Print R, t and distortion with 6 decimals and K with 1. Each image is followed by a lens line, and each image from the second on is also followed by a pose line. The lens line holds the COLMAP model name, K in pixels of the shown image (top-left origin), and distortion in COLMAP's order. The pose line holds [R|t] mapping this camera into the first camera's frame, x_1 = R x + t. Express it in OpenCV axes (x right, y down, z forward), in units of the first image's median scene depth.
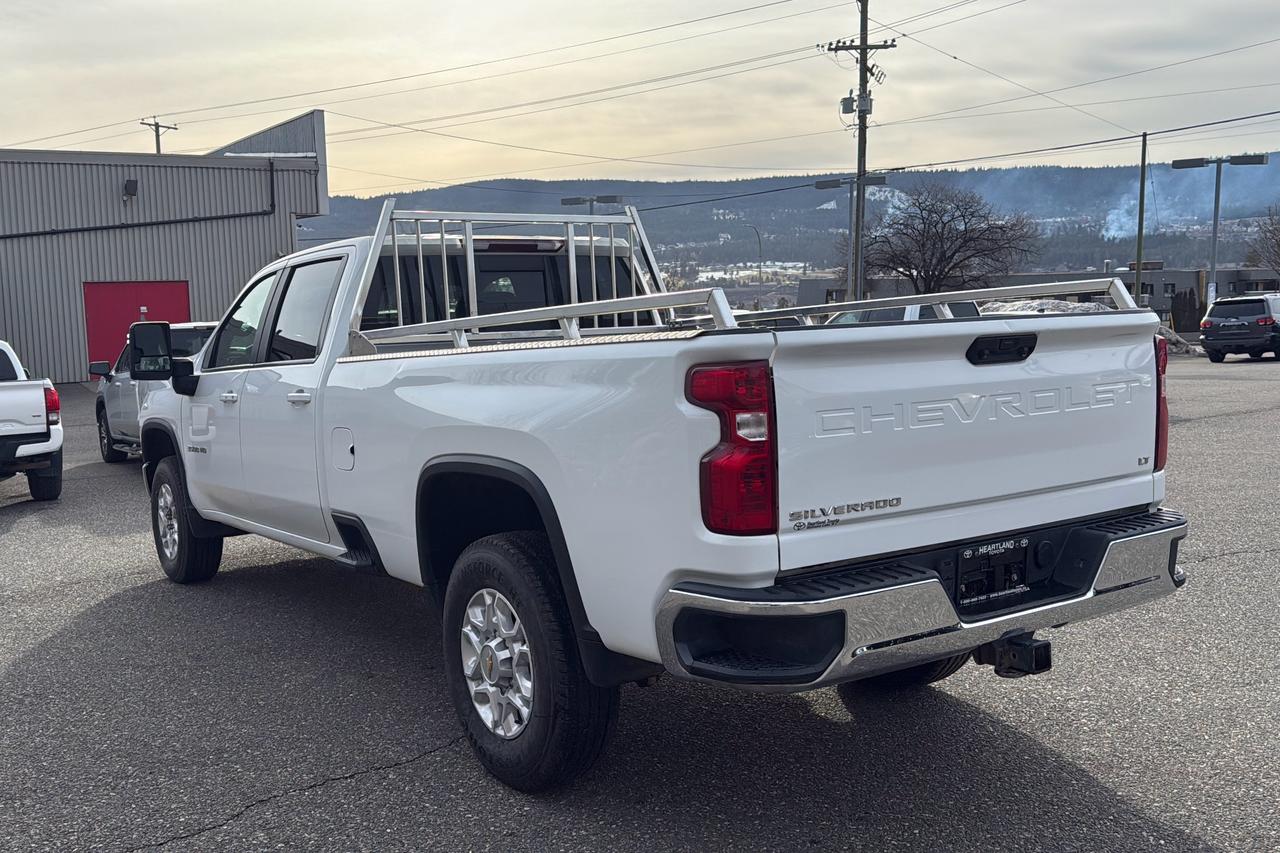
lens RADIAL K [[1287.3, 0, 618.9], [0, 1287.3, 439.0], [0, 0, 1]] dist [0.062838, -0.203765]
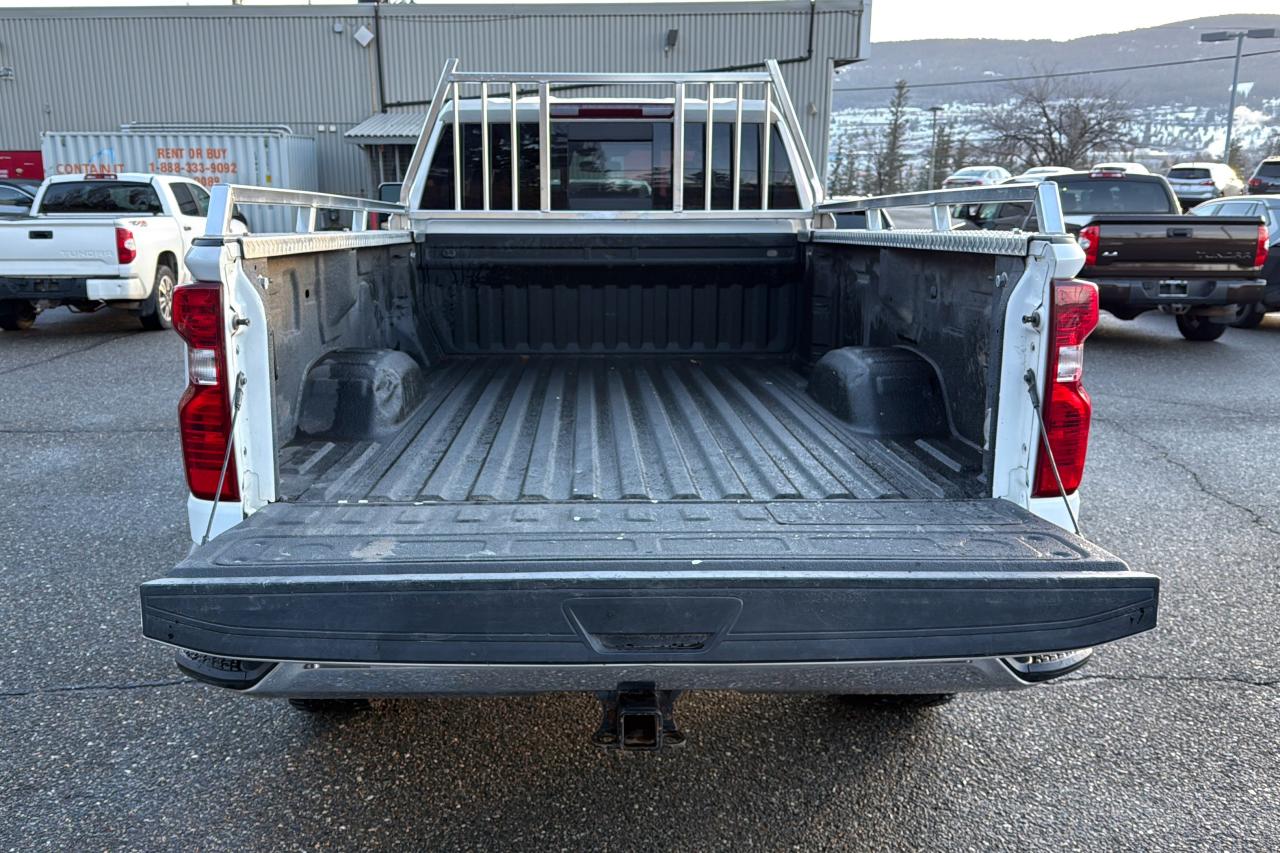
lens RADIAL K [[1287.3, 0, 618.9], [0, 1287.3, 439.0], [0, 0, 1]] dist [0.062838, -0.203765]
pose [[0.821755, 0.144092, -0.551323, 0.714067], [-0.077339, 0.986751, 0.142619, -0.082865], [0.564569, -0.074559, 0.822011, 0.399430]]
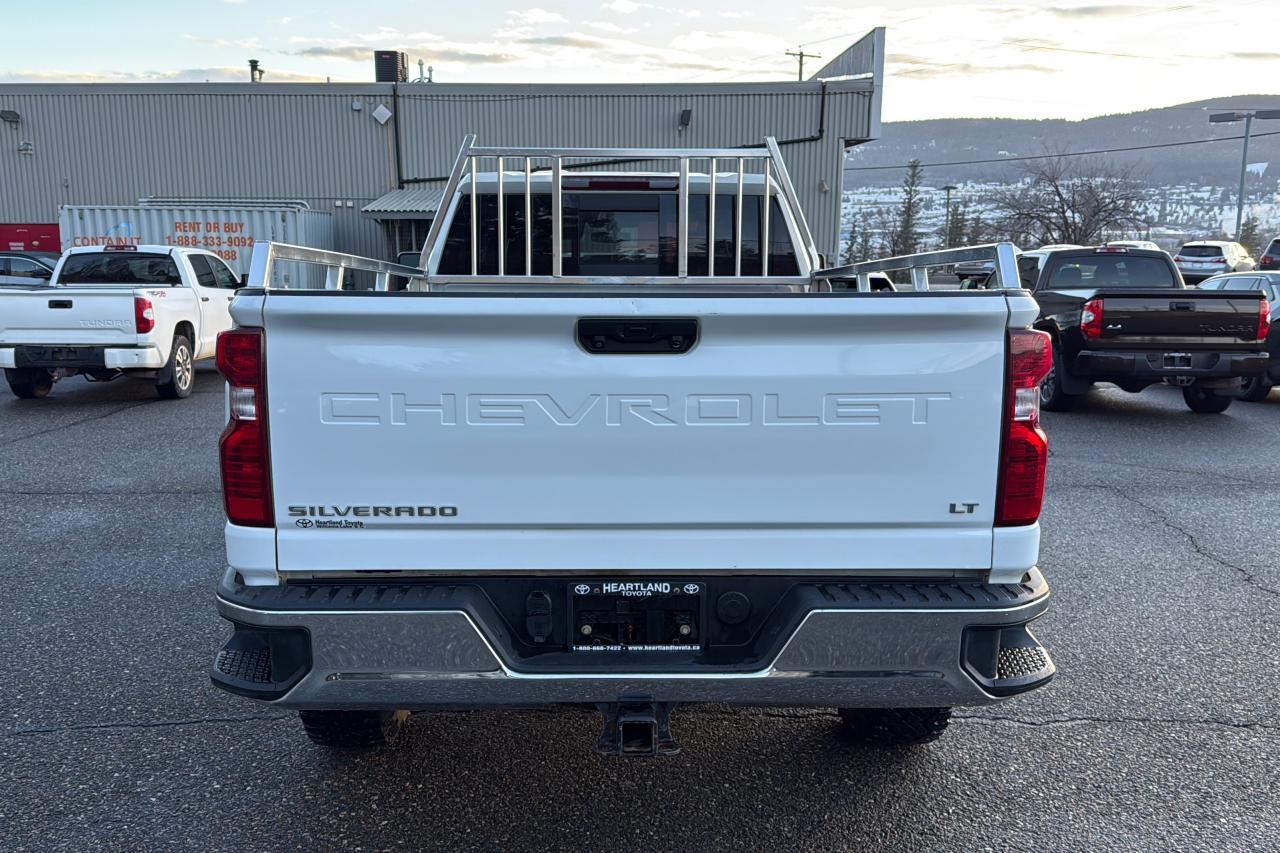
lens RADIAL K [[1305.0, 0, 640.0], [0, 1305.0, 426.5], [0, 0, 1]] dist [0.095635, -0.296311]
pose [[0.823872, 0.108490, -0.556296, 0.747267], [-0.081292, 0.993980, 0.073455, -0.074328], [0.560916, -0.015295, 0.827731, 0.361244]]
